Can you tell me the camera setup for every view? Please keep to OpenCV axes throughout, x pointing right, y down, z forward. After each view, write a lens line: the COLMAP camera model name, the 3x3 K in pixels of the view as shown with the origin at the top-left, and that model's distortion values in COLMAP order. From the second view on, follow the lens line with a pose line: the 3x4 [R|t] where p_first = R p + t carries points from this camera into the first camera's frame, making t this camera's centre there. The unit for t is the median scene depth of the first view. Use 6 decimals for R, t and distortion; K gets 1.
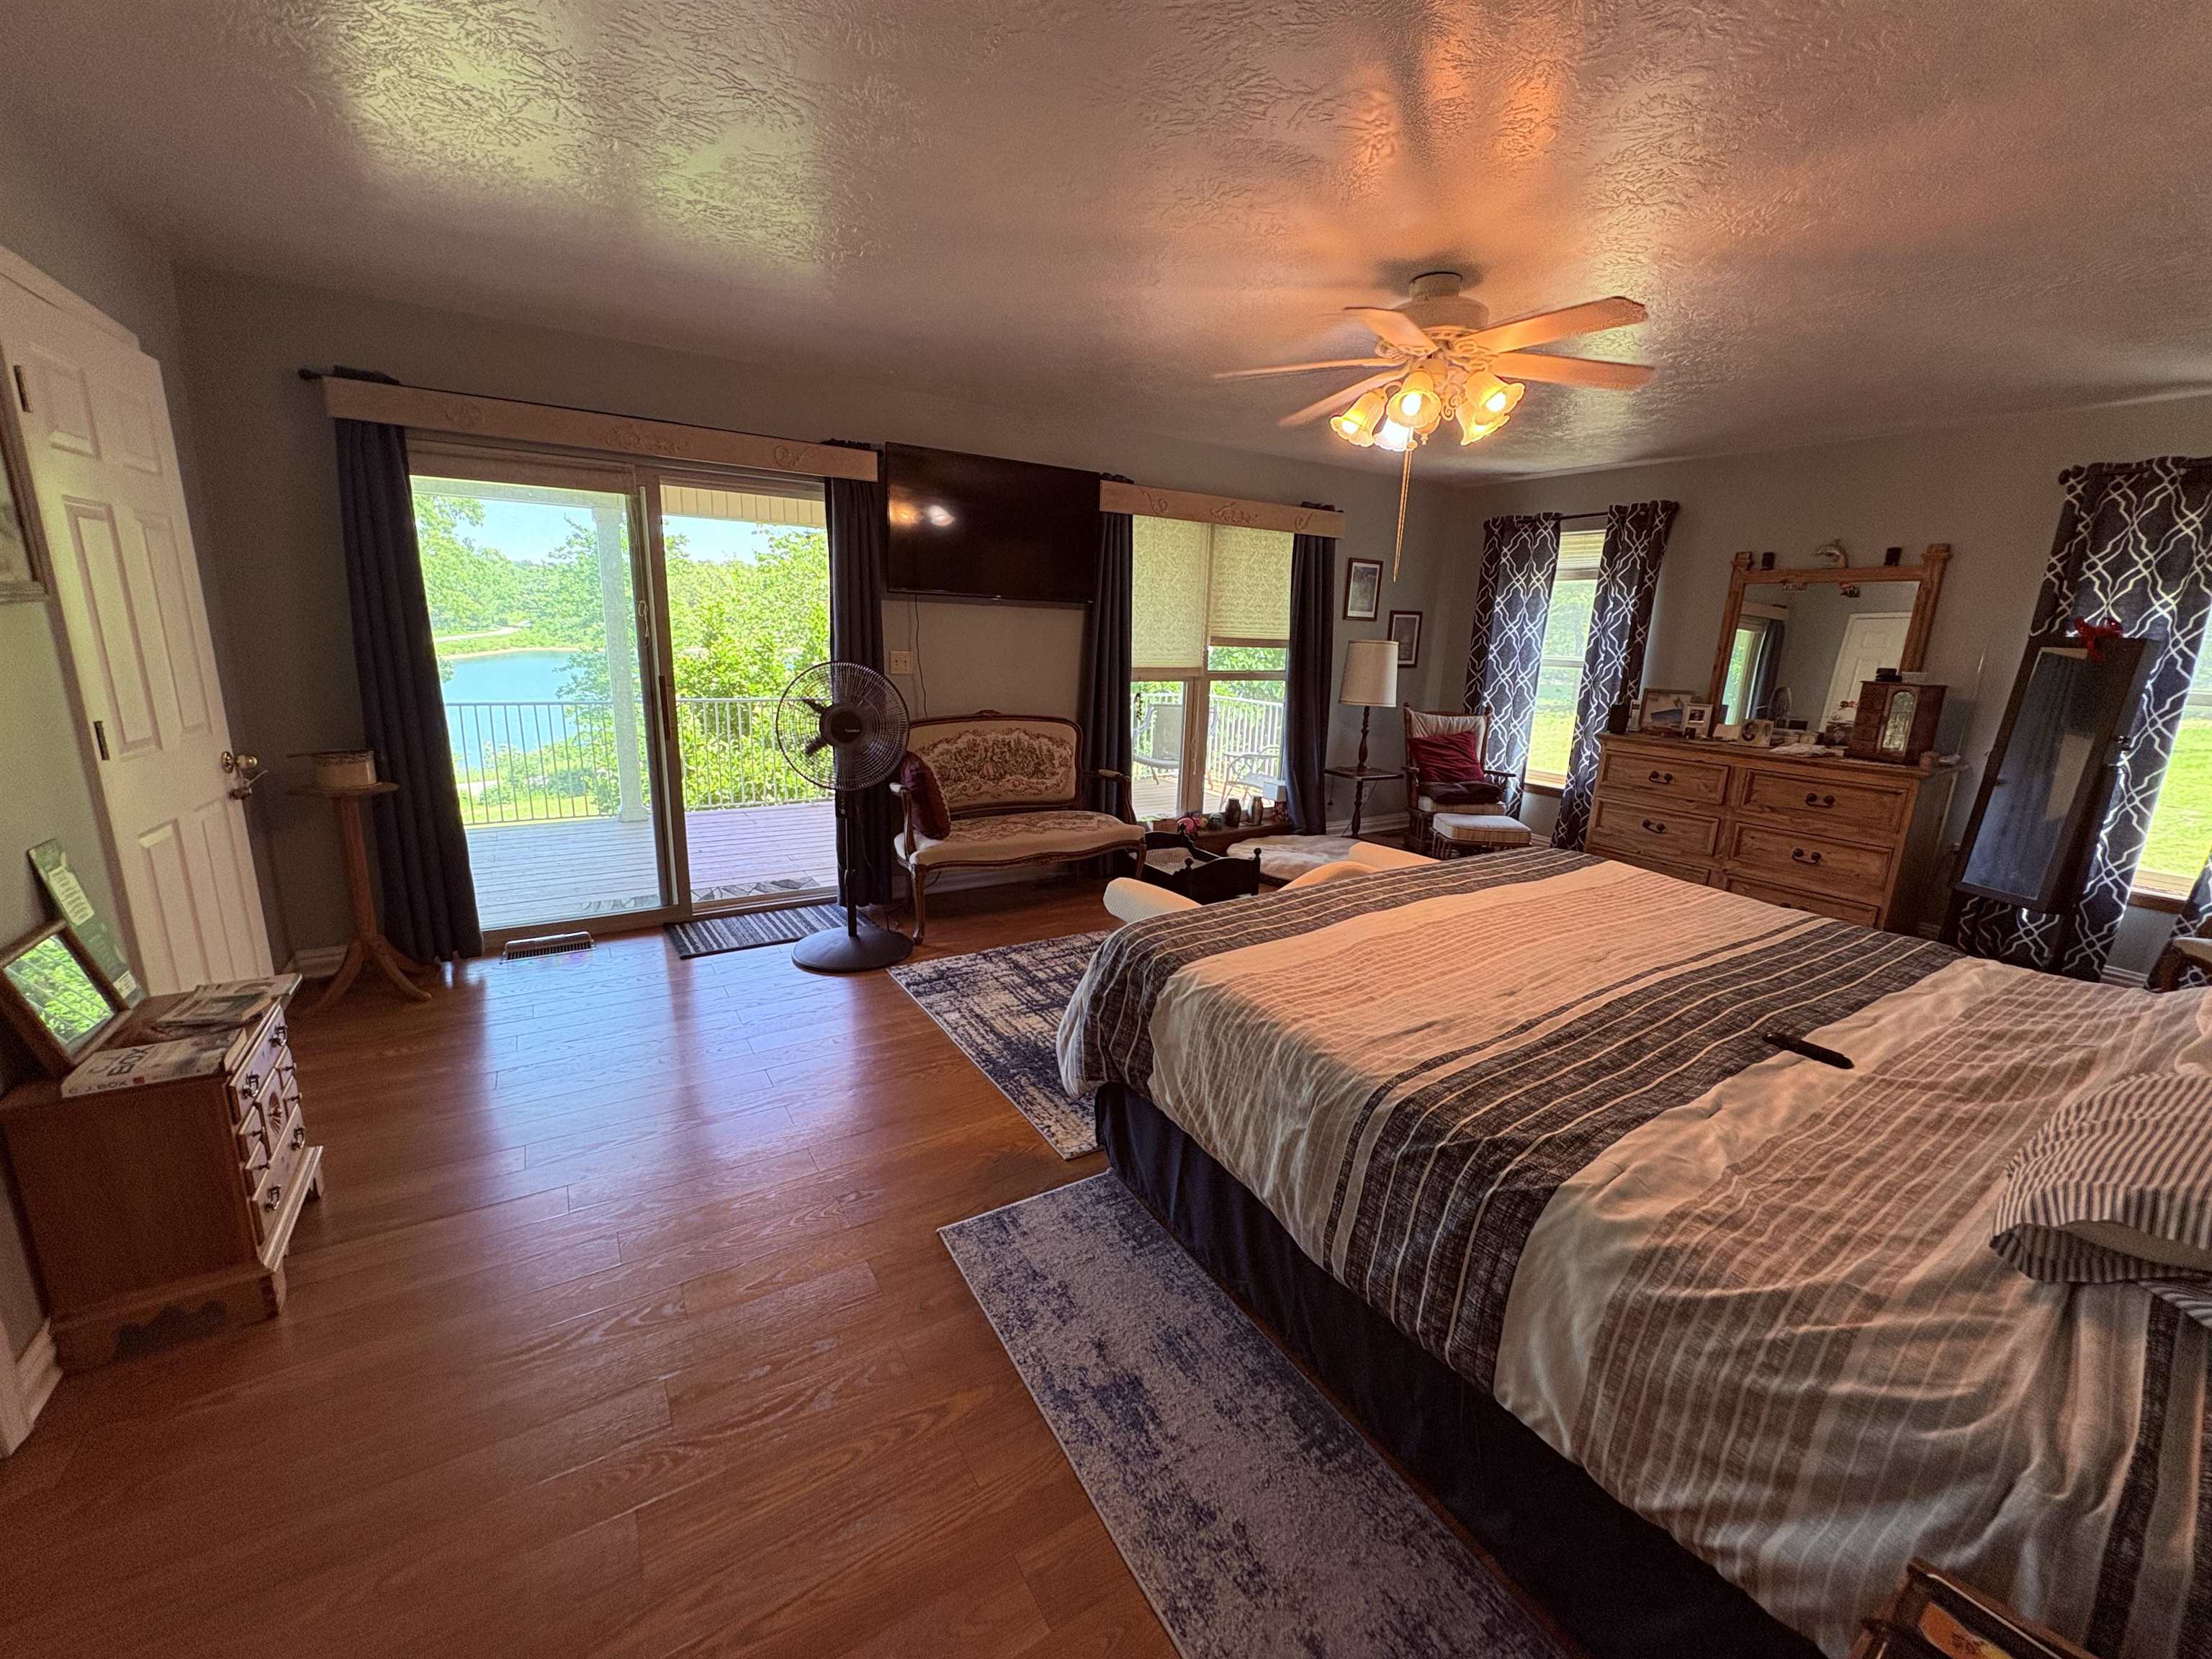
lens RADIAL K [[885.7, 0, 1113.5], [0, 885.7, 838.3], [0, 0, 1]] dist [0.000400, 0.000155]
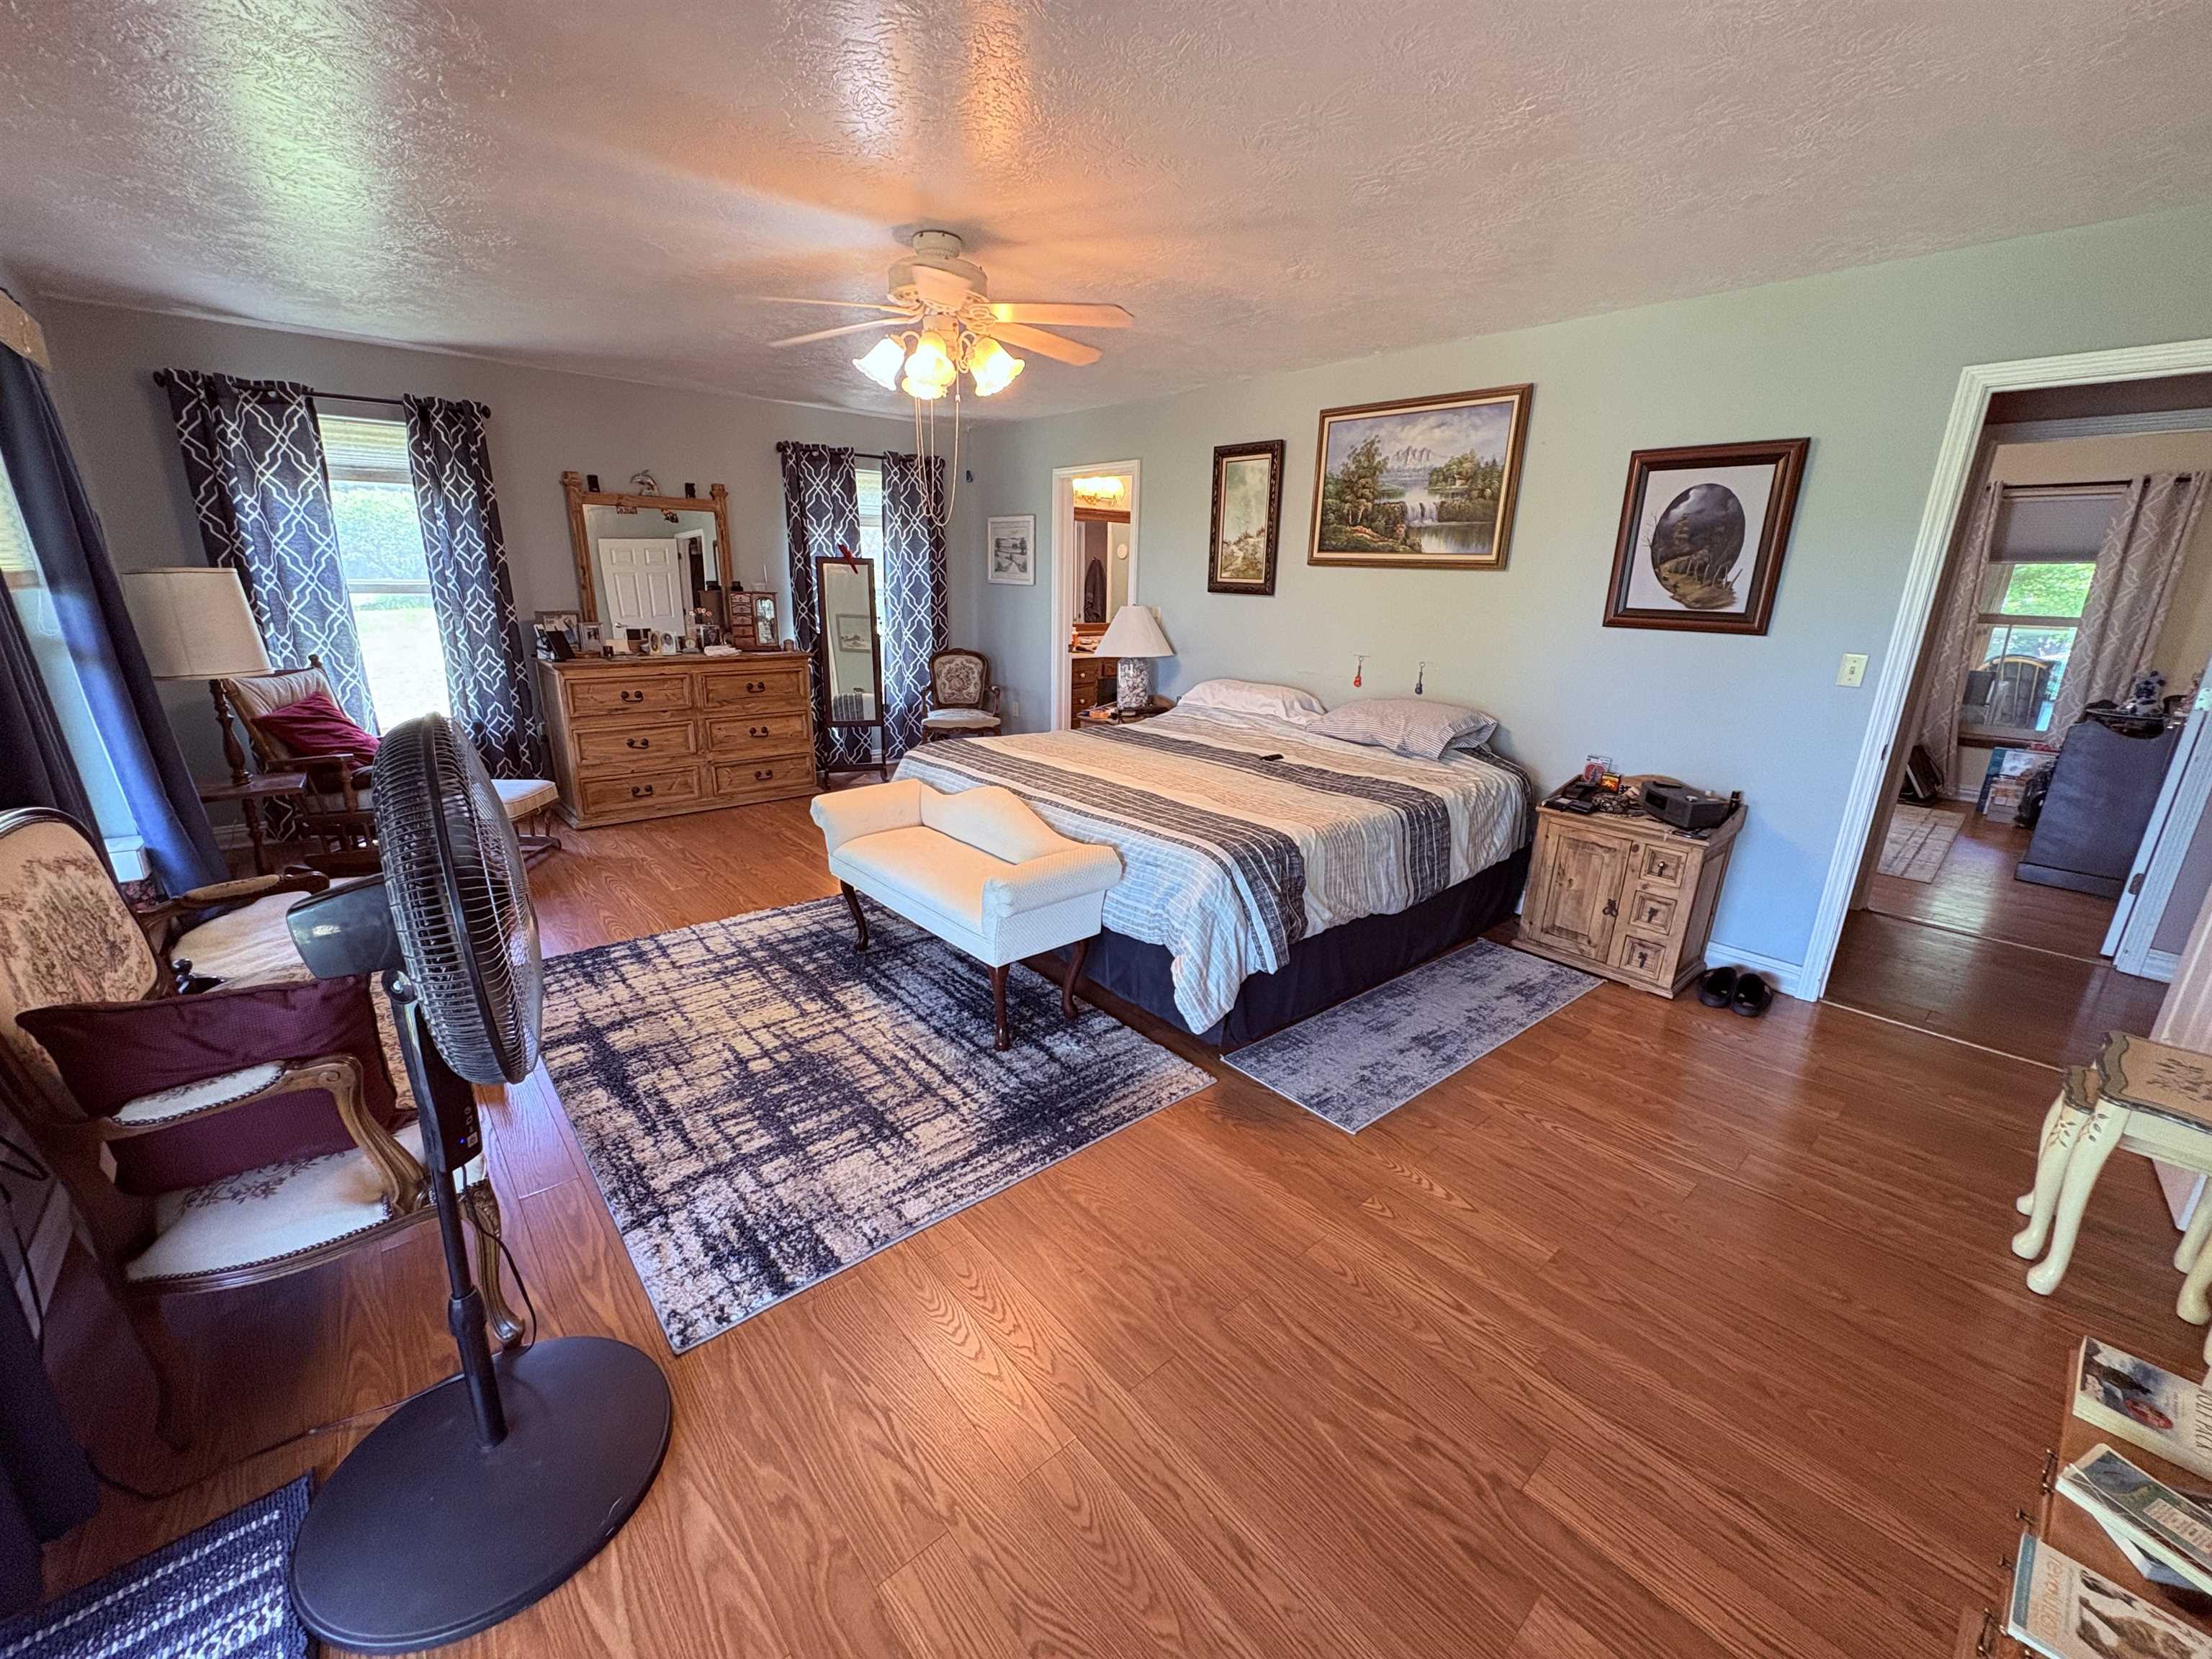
lens RADIAL K [[885.7, 0, 1106.5], [0, 885.7, 828.8], [0, 0, 1]] dist [0.000400, 0.000155]
pose [[-0.152442, -0.308772, 0.938840, -0.620674], [0.203966, 0.919664, 0.335583, -0.203905], [-0.967036, 0.242648, -0.077216, 0.738183]]
